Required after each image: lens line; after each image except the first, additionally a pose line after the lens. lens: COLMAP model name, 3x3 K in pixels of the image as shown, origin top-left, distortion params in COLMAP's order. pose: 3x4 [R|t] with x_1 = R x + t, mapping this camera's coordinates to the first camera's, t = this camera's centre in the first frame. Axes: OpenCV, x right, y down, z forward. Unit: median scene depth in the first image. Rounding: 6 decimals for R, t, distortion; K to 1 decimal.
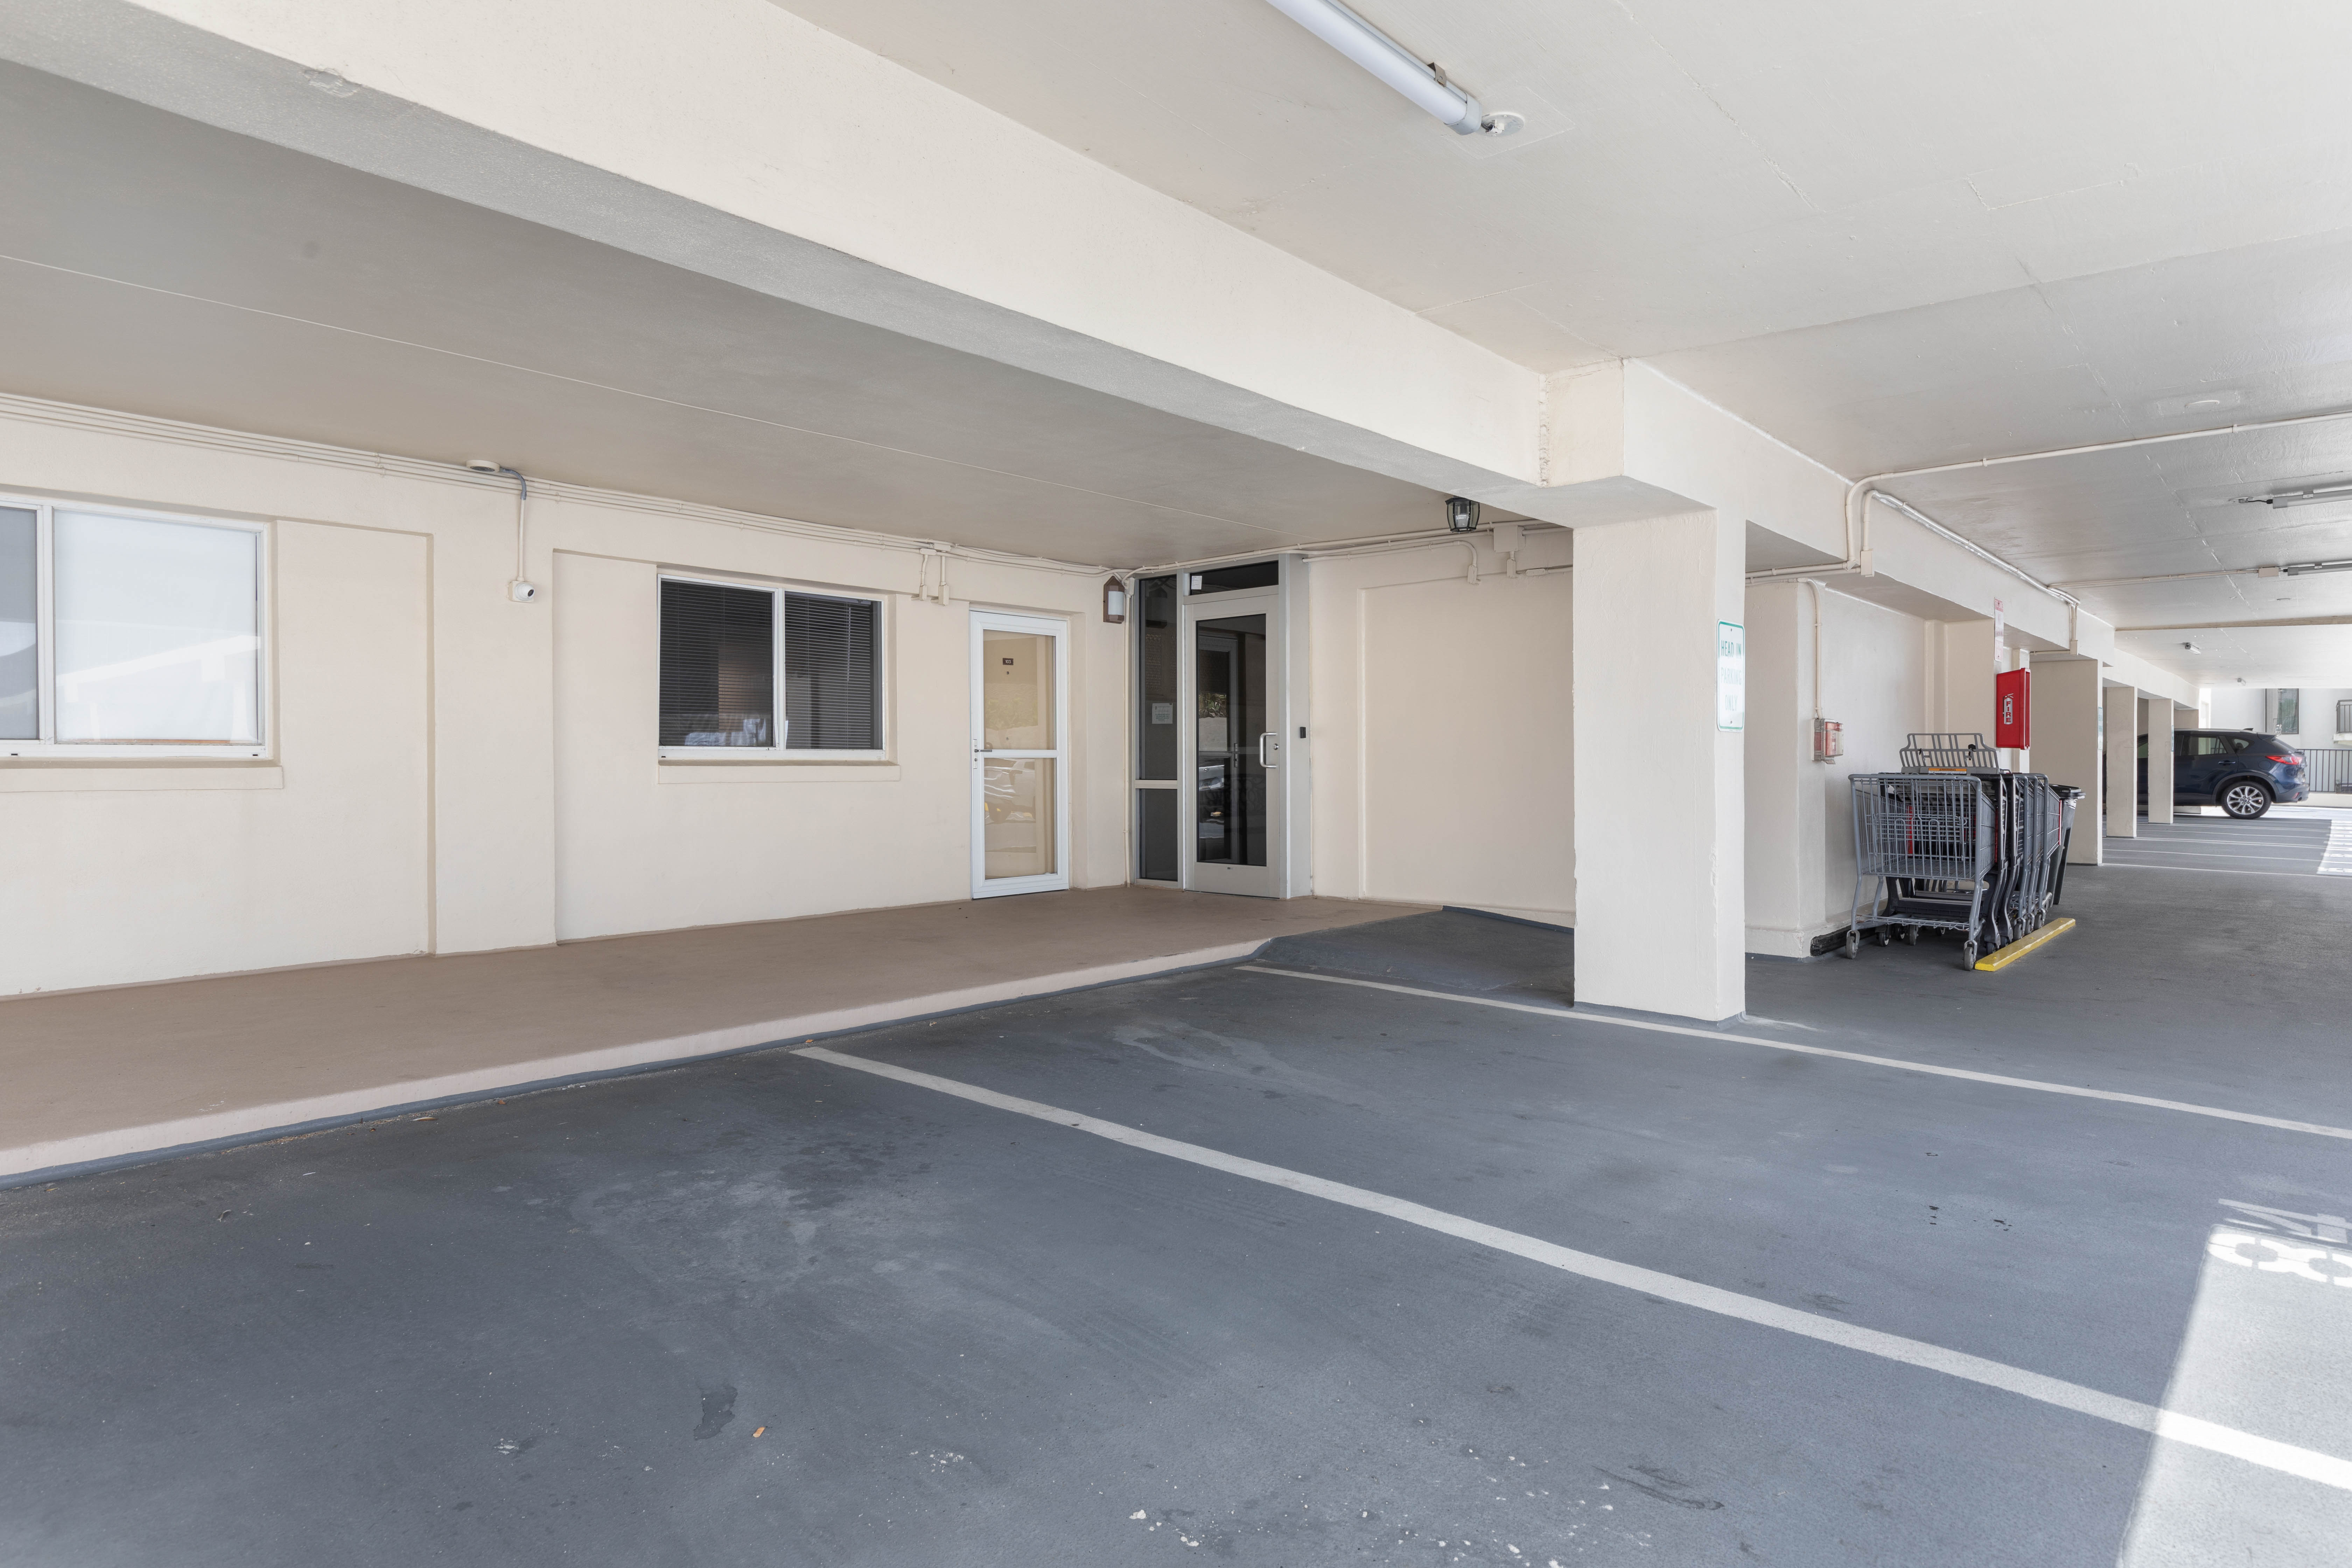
lens RADIAL K [[1275.6, 0, 1176.0], [0, 1275.6, 784.0], [0, 0, 1]] dist [-0.000638, -0.000046]
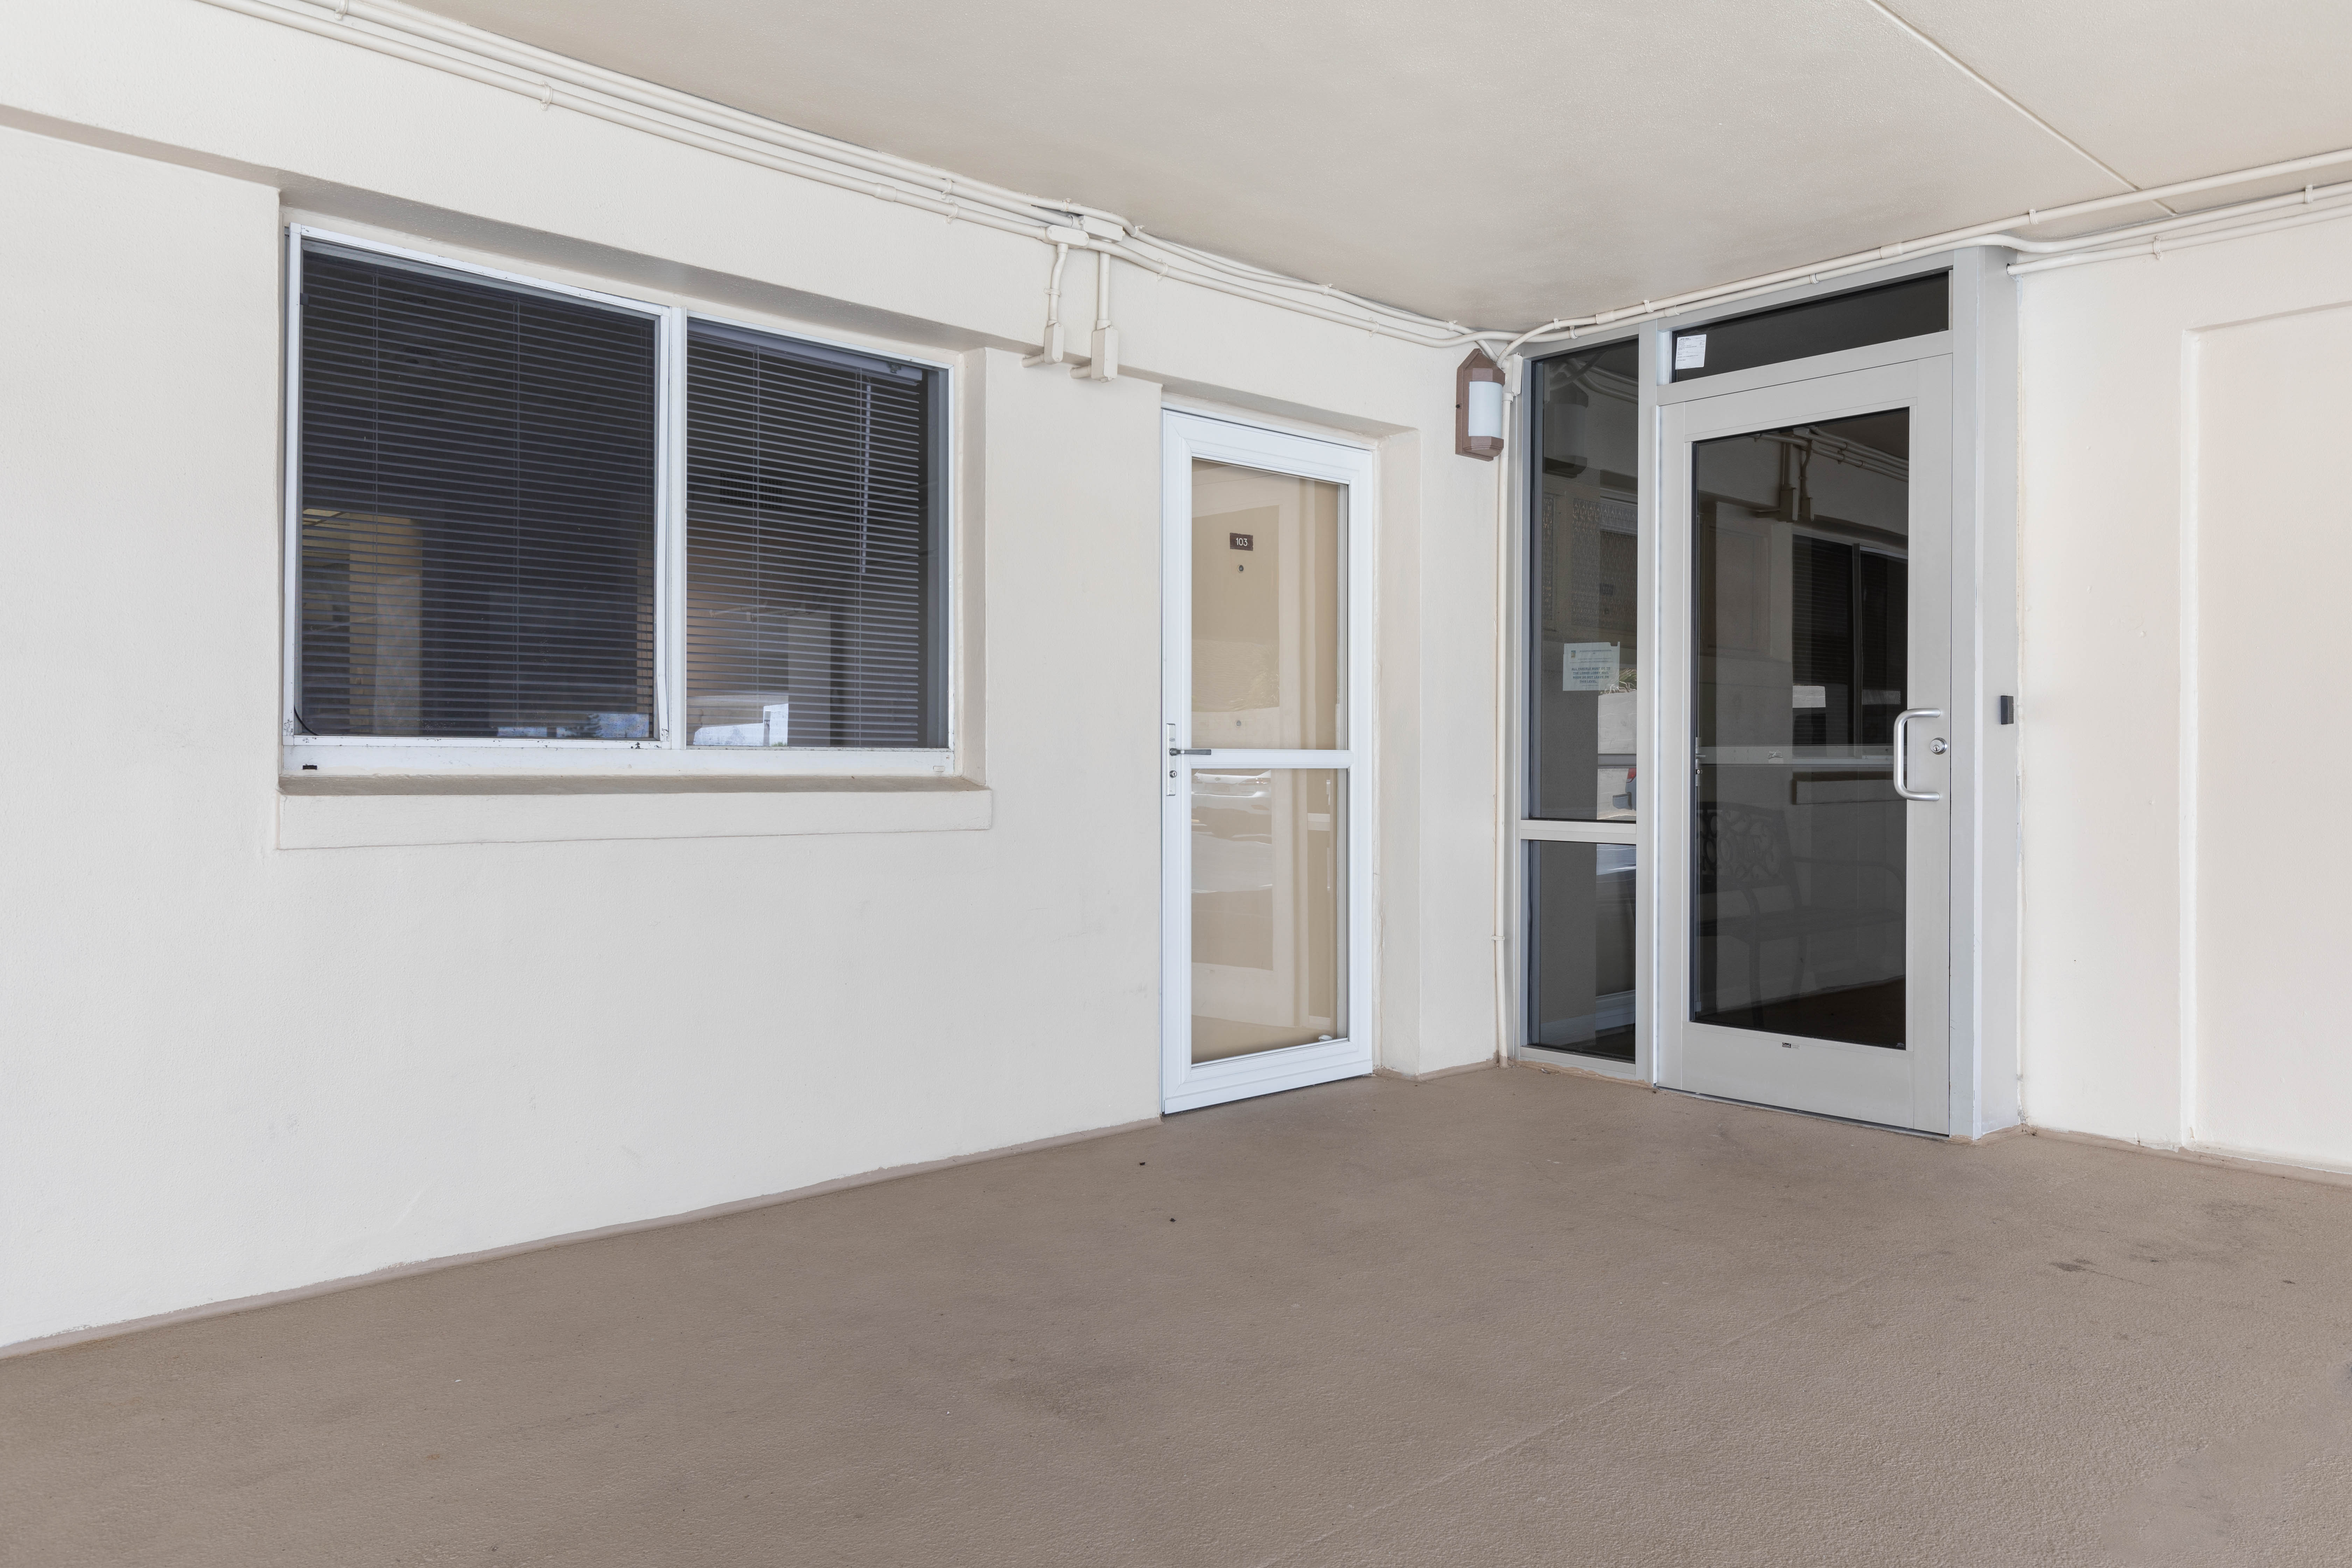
lens RADIAL K [[1613.9, 0, 1176.0], [0, 1613.9, 784.0], [0, 0, 1]] dist [0.008356, 0.000756]
pose [[0.996385, 0.006314, -0.084716, -0.110029], [-0.006736, 0.999966, -0.004700, -0.013231], [0.084684, 0.005254, 0.996394, 0.476817]]
